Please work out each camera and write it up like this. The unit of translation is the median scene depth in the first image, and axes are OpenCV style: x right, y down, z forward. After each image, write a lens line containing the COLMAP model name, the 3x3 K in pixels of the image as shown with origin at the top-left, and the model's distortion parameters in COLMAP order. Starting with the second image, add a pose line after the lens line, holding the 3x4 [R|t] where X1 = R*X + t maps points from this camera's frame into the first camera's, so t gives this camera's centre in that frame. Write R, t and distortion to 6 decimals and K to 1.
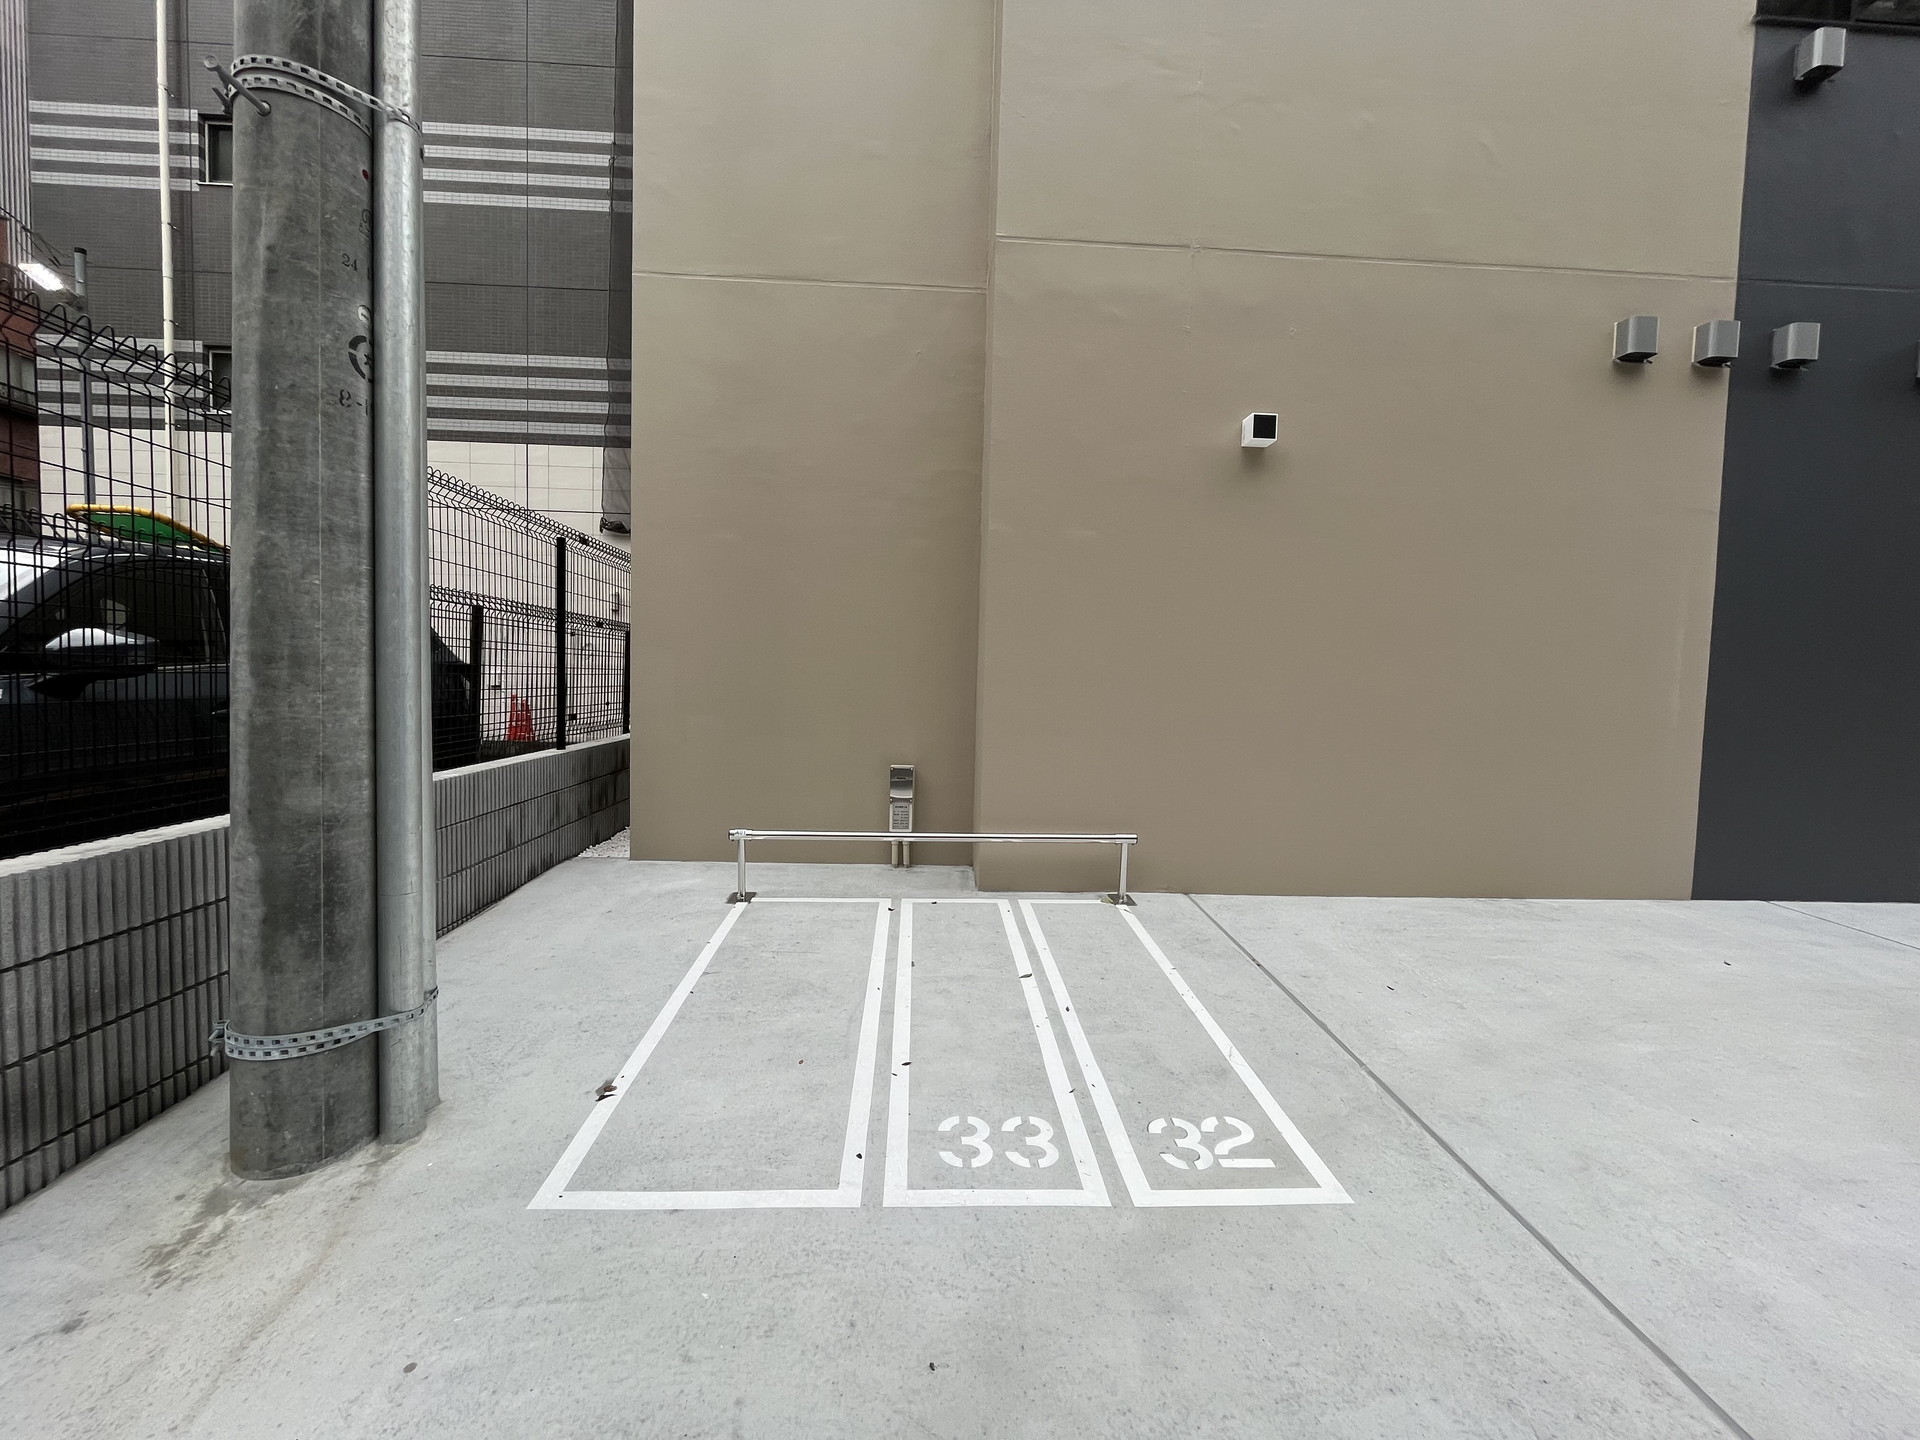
lens RADIAL K [[787.0, 0, 960.0], [0, 787.0, 720.0], [0, 0, 1]] dist [0.000798, 0.000000]
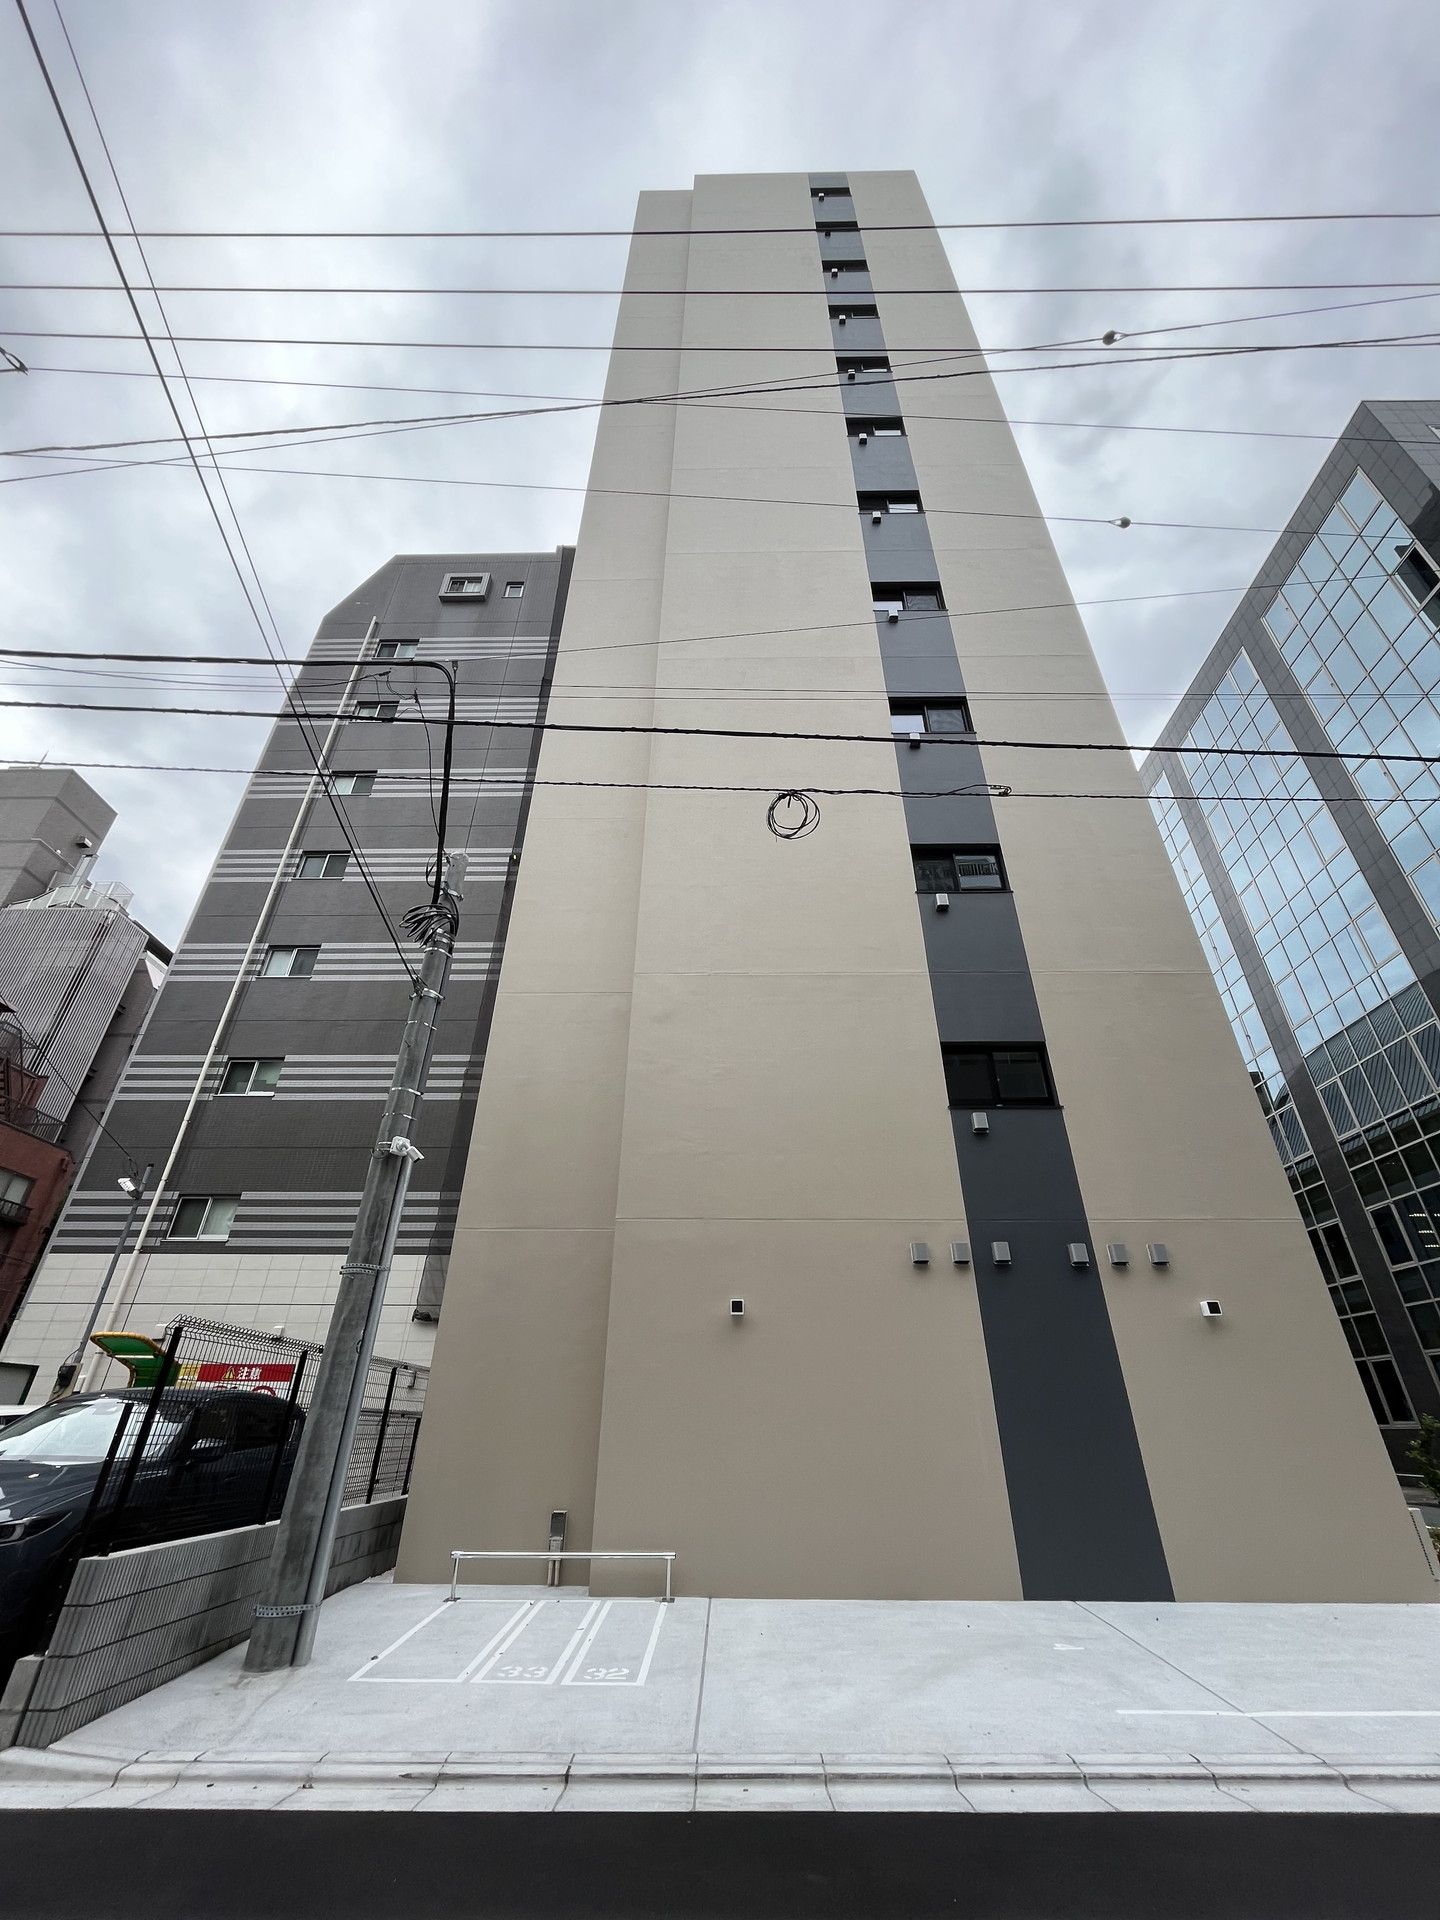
lens RADIAL K [[787.0, 0, 720.0], [0, 787.0, 960.0], [0, 0, 1]] dist [0.000798, 0.000000]
pose [[0.997438, -0.051734, -0.049414, 0.467997], [0.015171, 0.827956, -0.560588, 0.033622], [0.069914, 0.558402, 0.826619, -1.182745]]
